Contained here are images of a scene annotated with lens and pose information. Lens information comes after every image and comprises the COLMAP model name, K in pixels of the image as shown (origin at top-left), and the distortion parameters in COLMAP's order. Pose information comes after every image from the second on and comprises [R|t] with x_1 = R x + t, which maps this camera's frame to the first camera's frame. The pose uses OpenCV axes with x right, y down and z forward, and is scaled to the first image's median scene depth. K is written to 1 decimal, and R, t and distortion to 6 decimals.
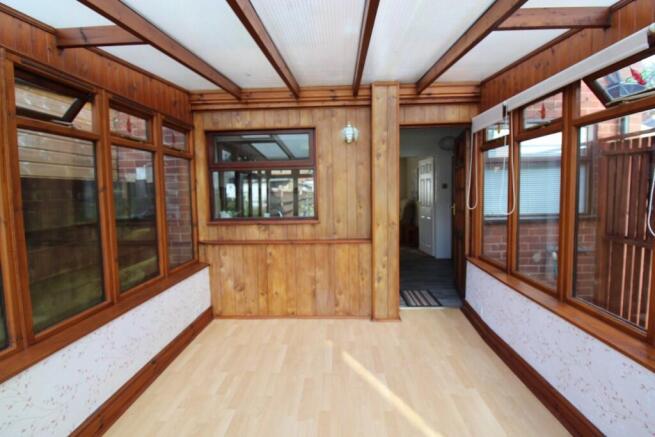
lens RADIAL K [[306.4, 0, 325.1], [0, 306.4, 211.9], [0, 0, 1]] dist [-0.008303, -0.007861]
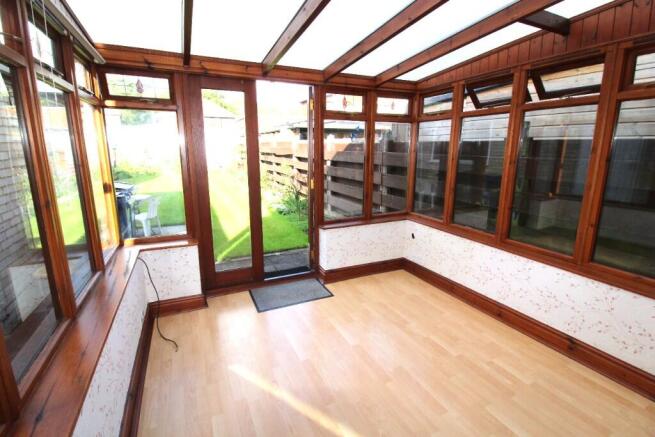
lens RADIAL K [[306.4, 0, 325.5], [0, 306.4, 216.6], [0, 0, 1]] dist [-0.008303, -0.007861]
pose [[-0.885606, 0.119514, -0.448797, 0.504578], [-0.016657, 0.957528, 0.287857, -0.127902], [0.464138, 0.262404, -0.846002, 1.446919]]
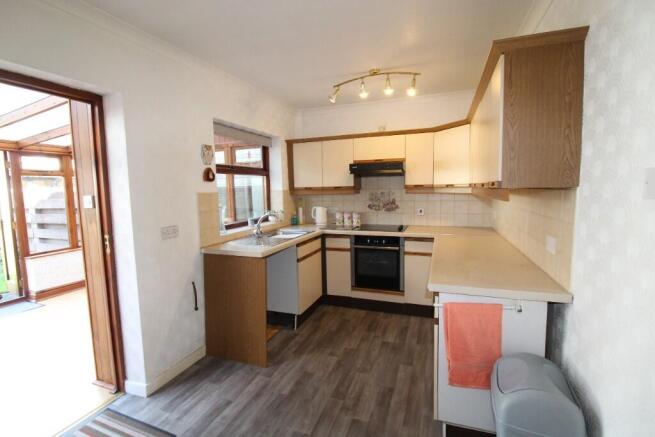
lens RADIAL K [[306.4, 0, 329.8], [0, 306.4, 225.0], [0, 0, 1]] dist [-0.008303, -0.007861]
pose [[-0.296734, 0.123493, -0.946942, 0.895570], [-0.061262, 0.987099, 0.147927, -0.217485], [0.952993, 0.101906, -0.285340, 2.193896]]
